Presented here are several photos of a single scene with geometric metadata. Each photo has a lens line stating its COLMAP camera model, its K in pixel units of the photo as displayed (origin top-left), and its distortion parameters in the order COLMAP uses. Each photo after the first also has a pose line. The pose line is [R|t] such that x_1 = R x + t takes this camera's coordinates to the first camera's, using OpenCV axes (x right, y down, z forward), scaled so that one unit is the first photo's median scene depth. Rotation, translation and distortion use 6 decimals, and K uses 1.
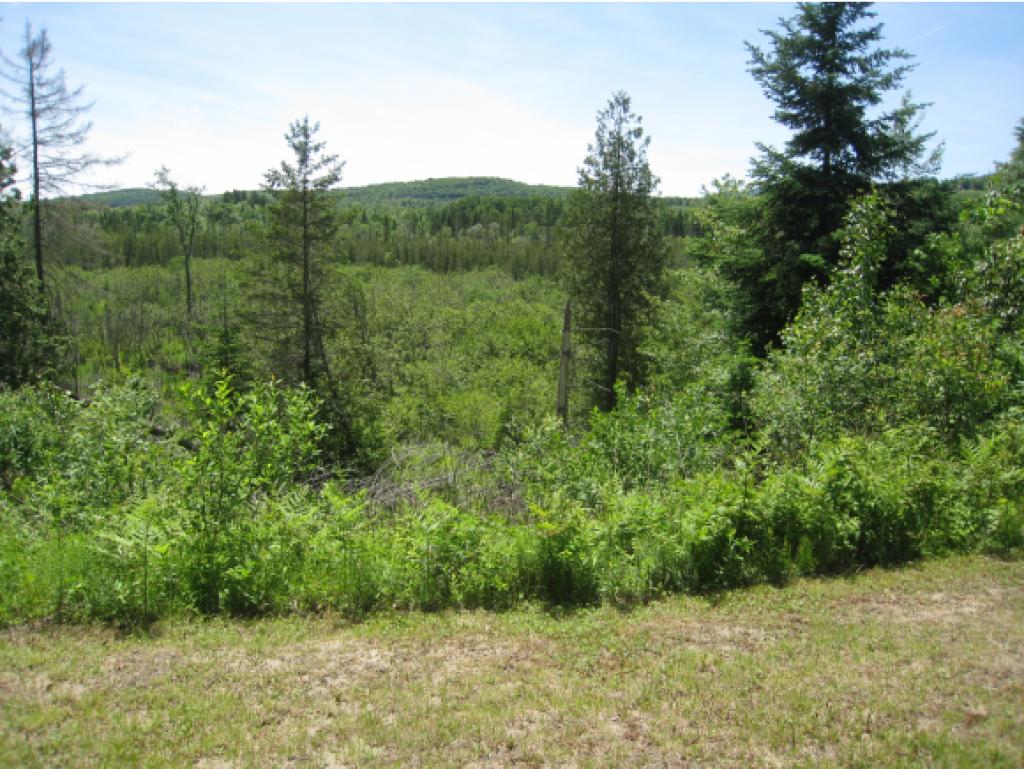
lens RADIAL K [[865.1, 0, 511.5], [0, 865.1, 378.0], [0, 0, 1]] dist [-0.128141, 0.057652]
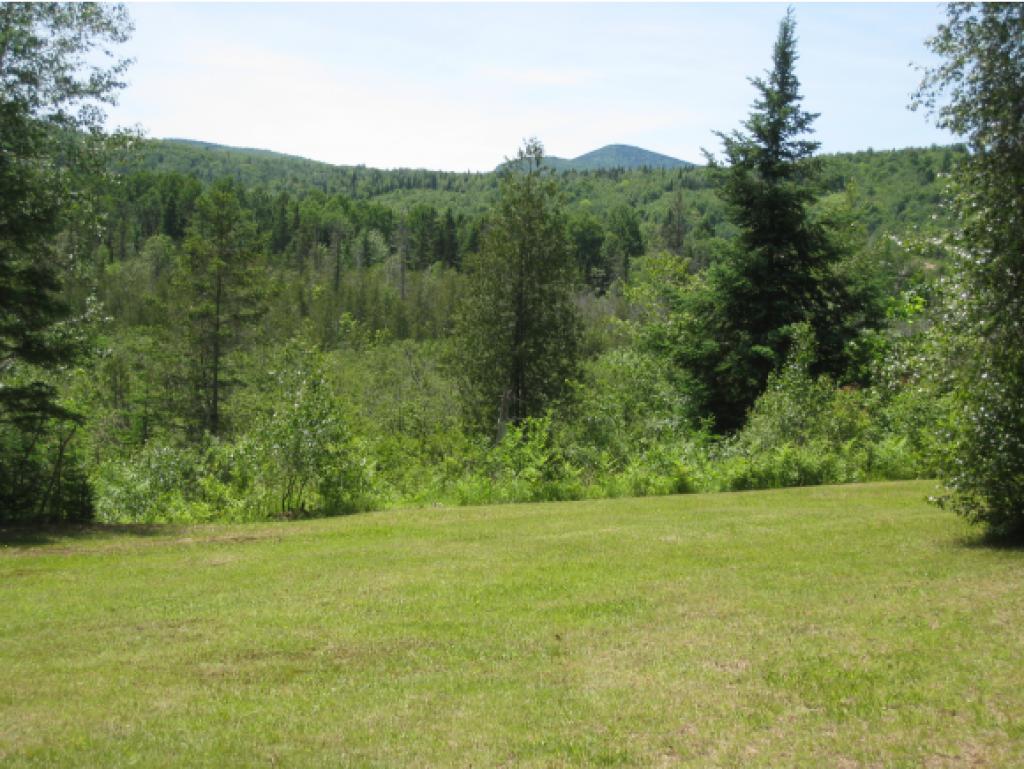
lens RADIAL K [[2003.5, 0, 510.6], [0, 2003.5, 383.5], [0, 0, 1]] dist [-0.294884, 0.000000]
pose [[0.973246, 0.006565, 0.229673, -0.571275], [0.016215, 0.995137, -0.097159, 0.154035], [-0.229194, 0.098284, 0.968406, -1.462263]]
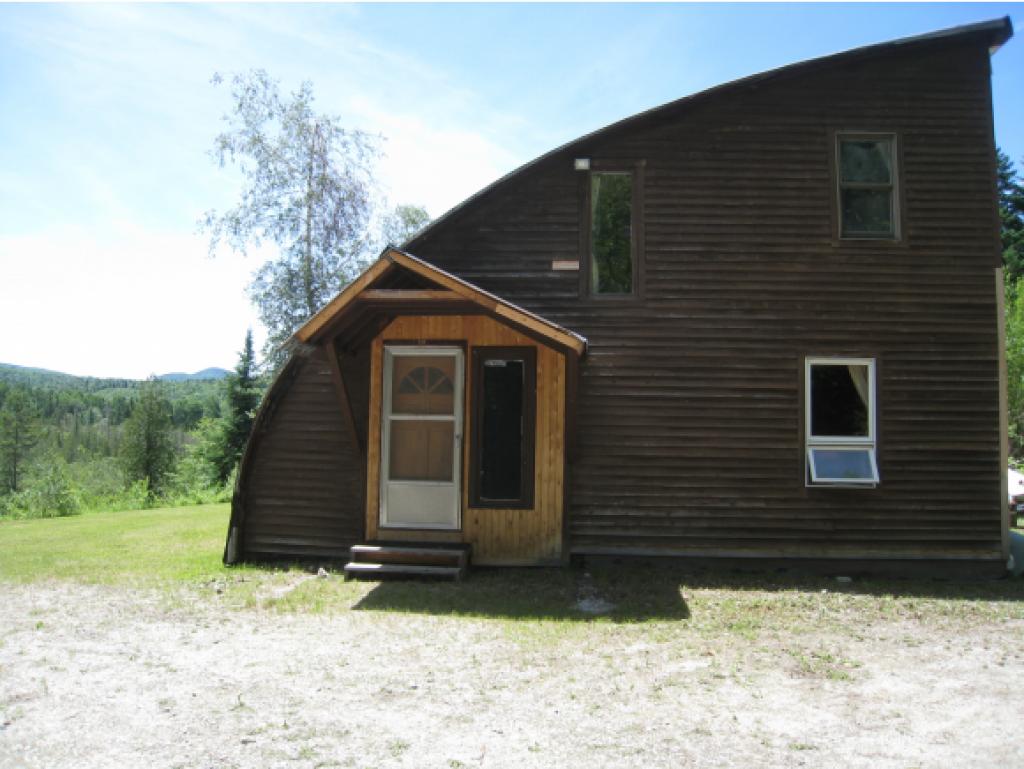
lens RADIAL K [[865.1, 0, 507.3], [0, 865.1, 387.4], [0, 0, 1]] dist [-0.128141, 0.057652]
pose [[0.815986, 0.029985, 0.577294, -0.609958], [0.086743, 0.980995, -0.173562, 0.229023], [-0.571527, 0.191700, 0.797877, -1.942882]]
